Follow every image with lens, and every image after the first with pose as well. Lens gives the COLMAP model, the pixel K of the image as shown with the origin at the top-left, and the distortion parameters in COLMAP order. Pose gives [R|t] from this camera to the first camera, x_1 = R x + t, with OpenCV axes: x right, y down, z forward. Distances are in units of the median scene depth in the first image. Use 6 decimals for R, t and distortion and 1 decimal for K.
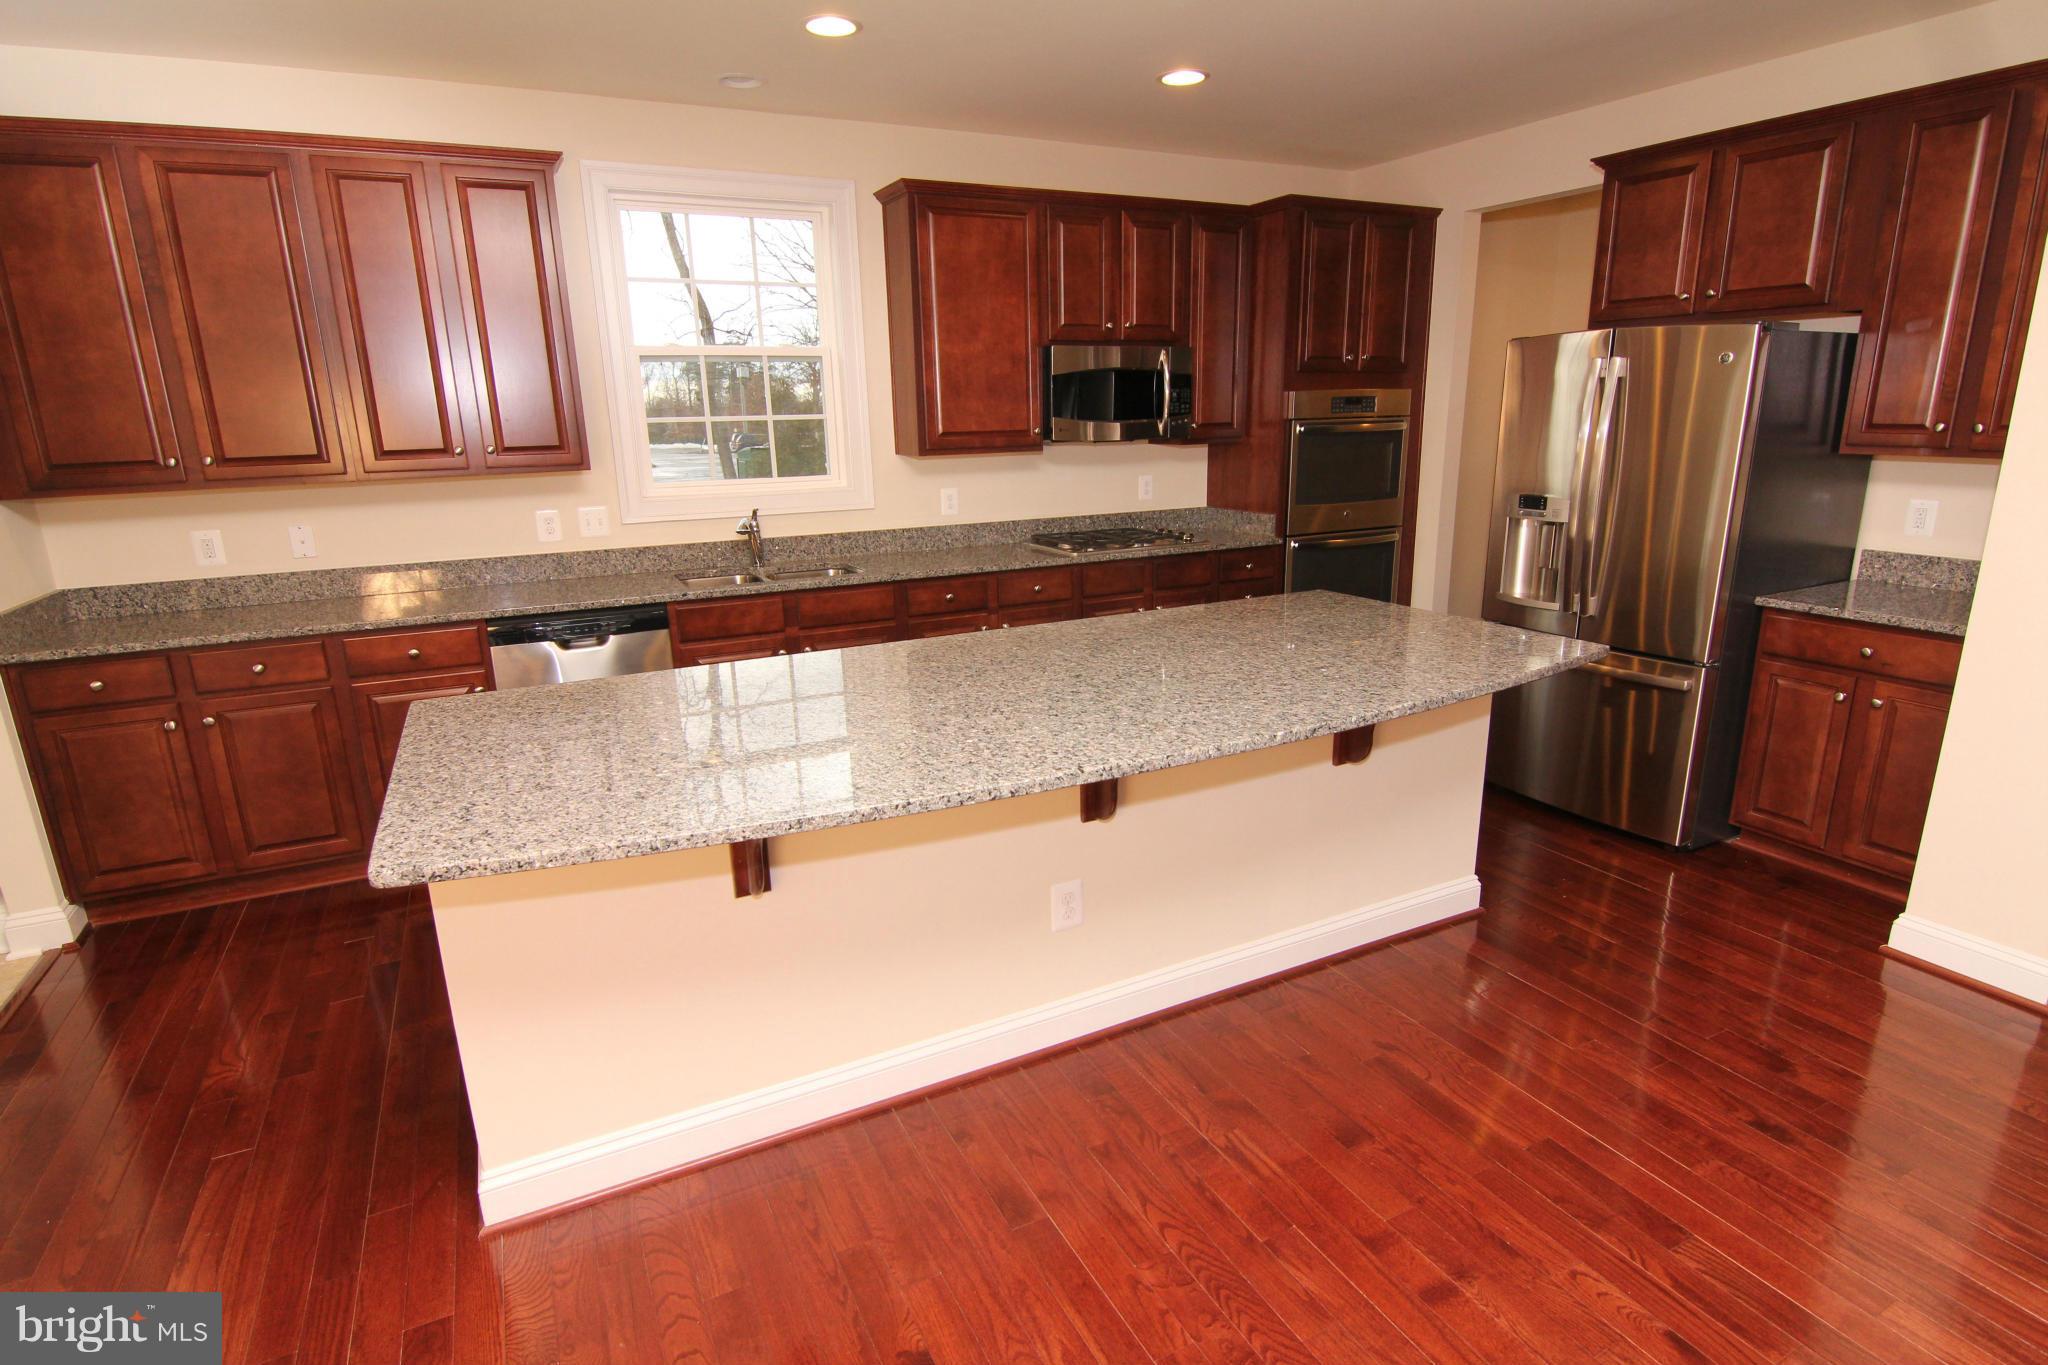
lens RADIAL K [[1034.9, 0, 1026.9], [0, 1034.9, 688.8], [0, 0, 1]] dist [-0.018326, -0.001168]
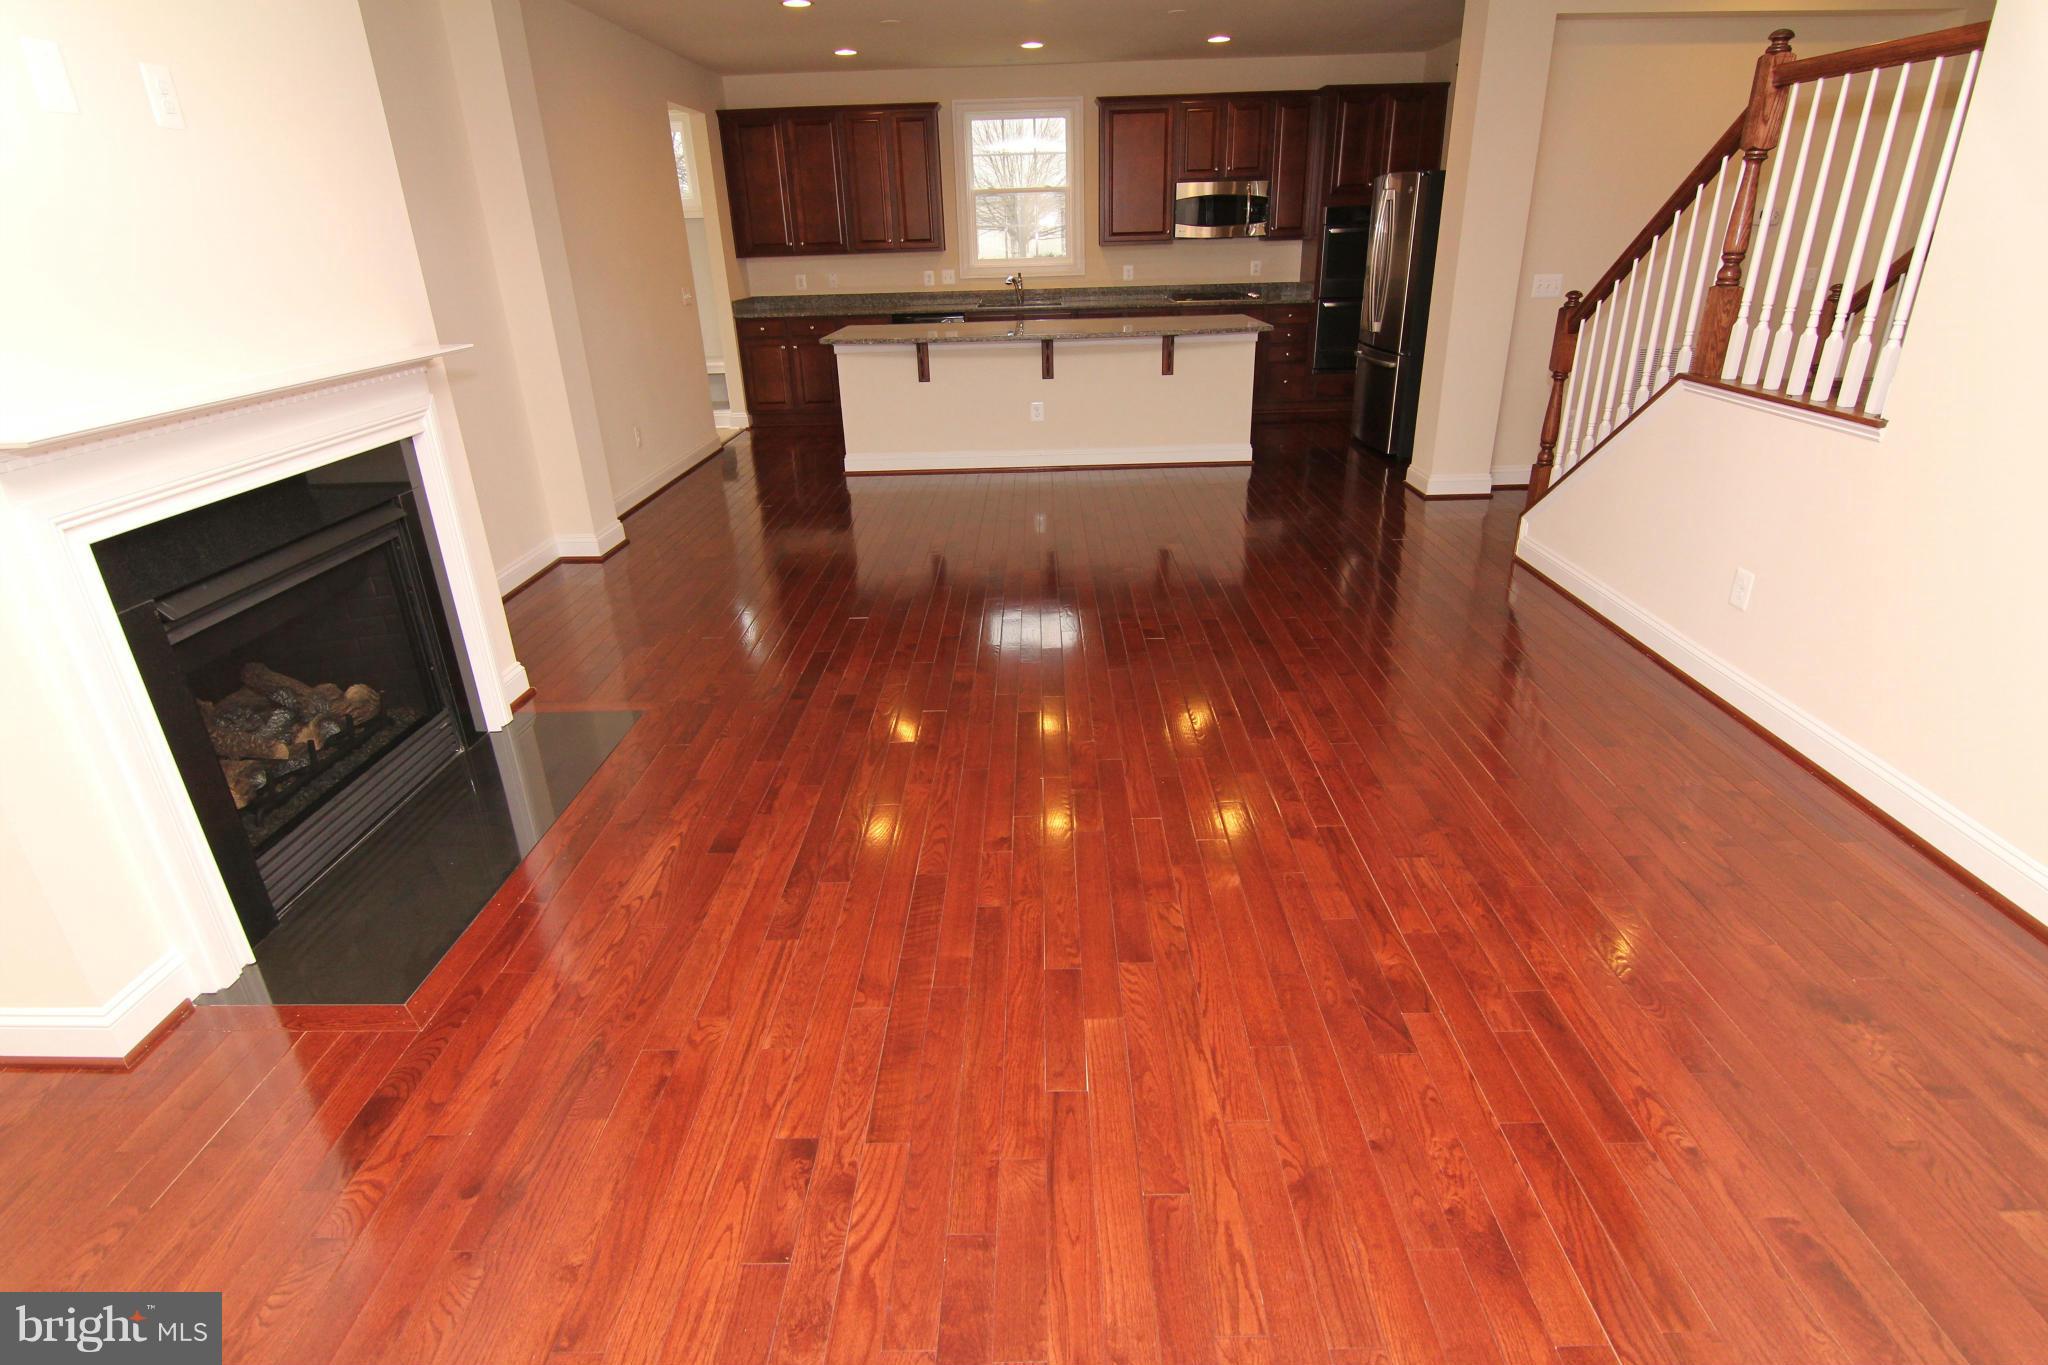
lens RADIAL K [[1034.9, 0, 1026.9], [0, 1034.9, 688.8], [0, 0, 1]] dist [-0.018326, -0.001168]
pose [[0.886823, 0.184076, -0.423865, 0.989165], [-0.112297, 0.975588, 0.188727, 0.312317], [0.448258, -0.119769, 0.885844, -1.160144]]
